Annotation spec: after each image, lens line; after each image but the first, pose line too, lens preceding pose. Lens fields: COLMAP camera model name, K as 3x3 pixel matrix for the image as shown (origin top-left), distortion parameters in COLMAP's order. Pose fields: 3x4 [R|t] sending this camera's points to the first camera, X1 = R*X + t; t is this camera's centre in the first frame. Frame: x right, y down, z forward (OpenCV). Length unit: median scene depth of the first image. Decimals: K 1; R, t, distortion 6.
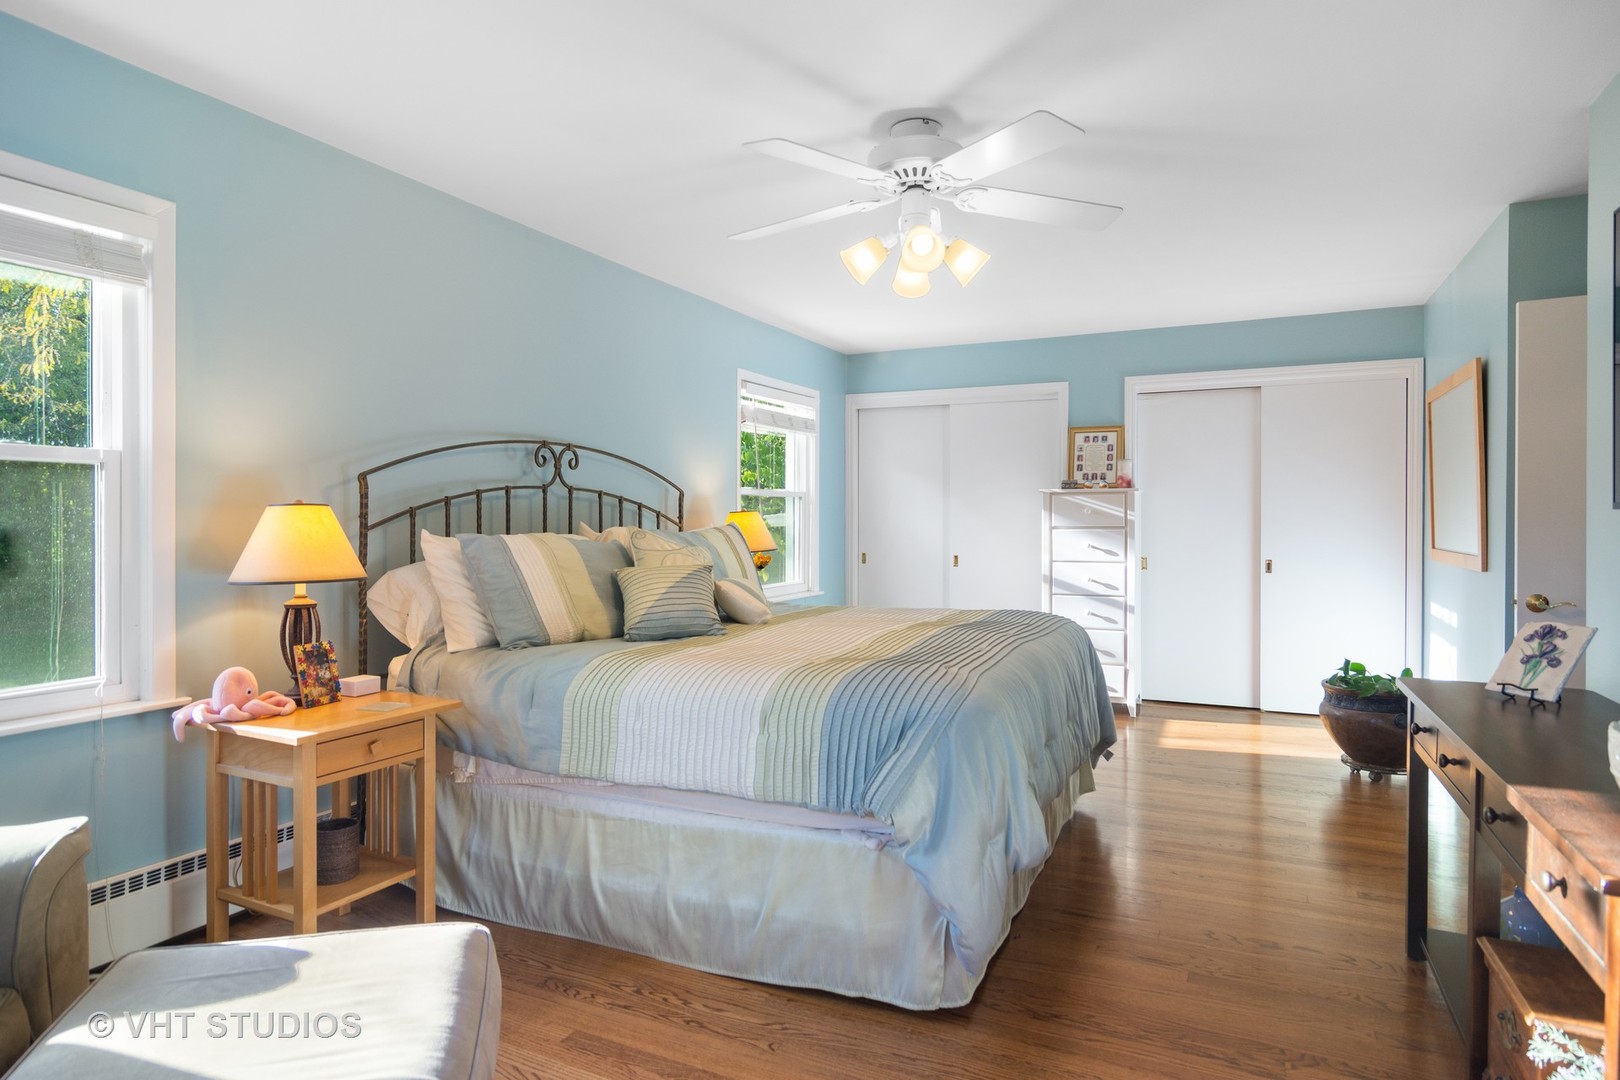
lens RADIAL K [[892.0, 0, 816.8], [0, 892.0, 536.4], [0, 0, 1]] dist [0.001353, -0.000428]
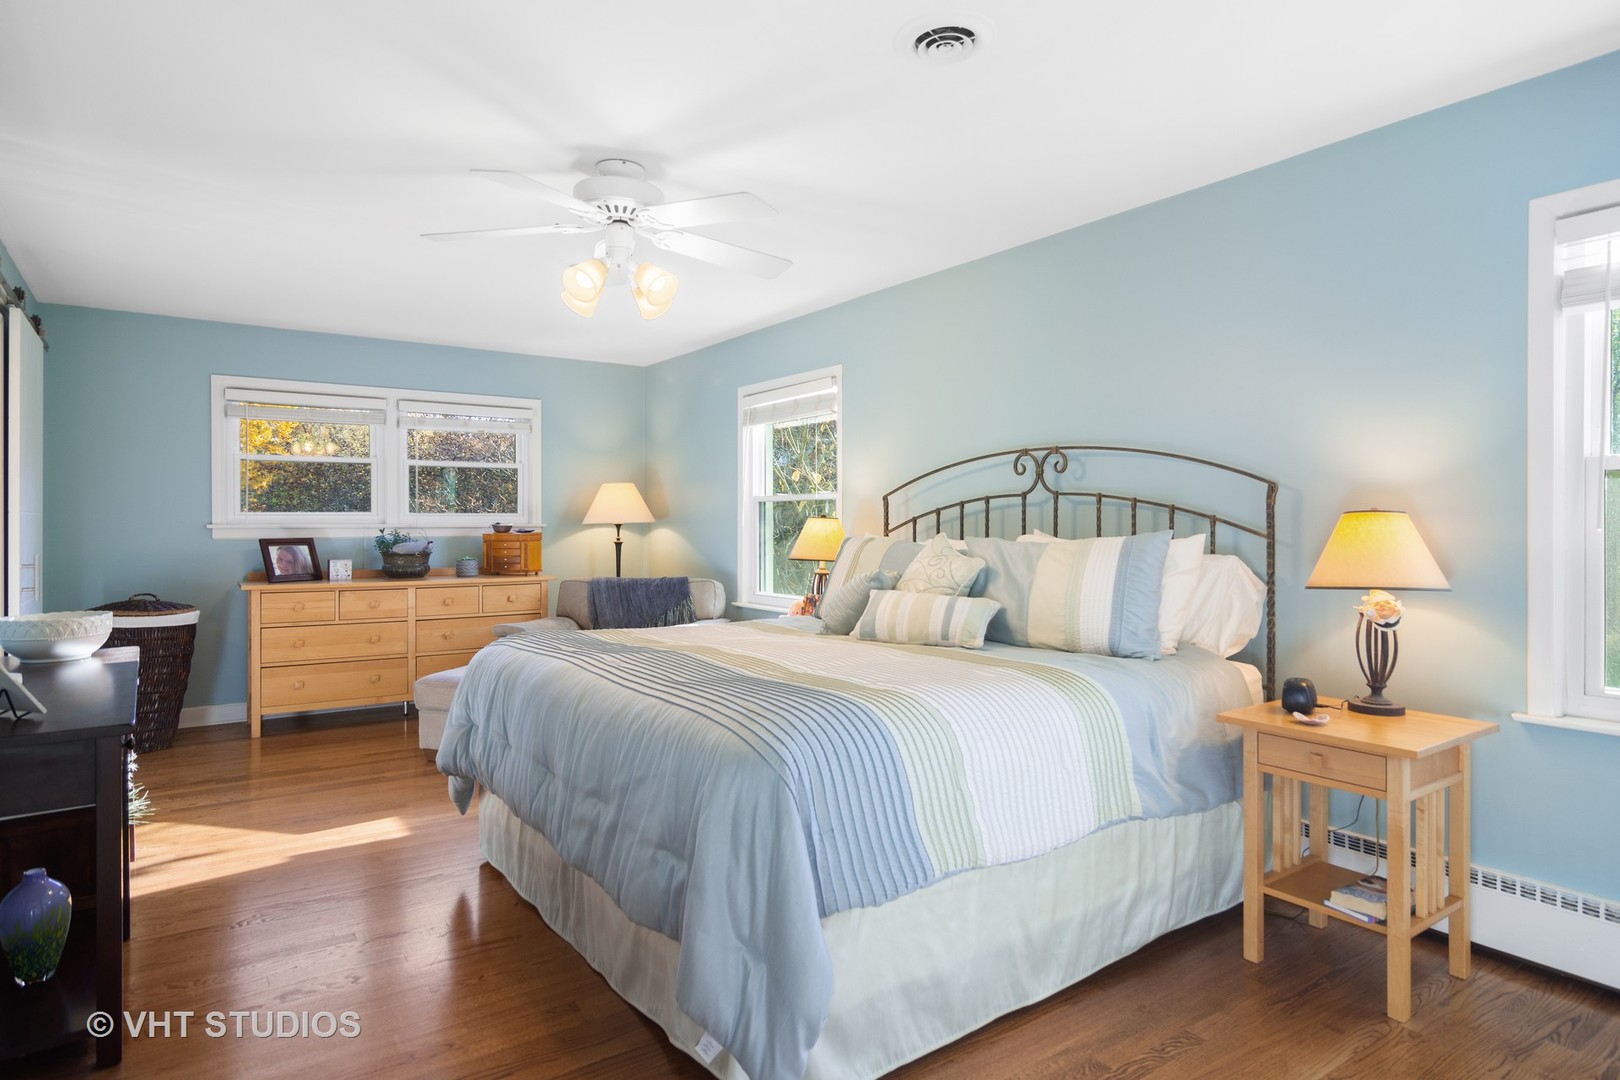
lens RADIAL K [[892.0, 0, 816.8], [0, 892.0, 536.4], [0, 0, 1]] dist [0.001353, -0.000428]
pose [[-0.482628, 0.005355, -0.875809, 0.696032], [-0.023807, 0.999532, 0.019231, -0.020910], [0.875502, 0.030132, -0.482275, 1.273124]]
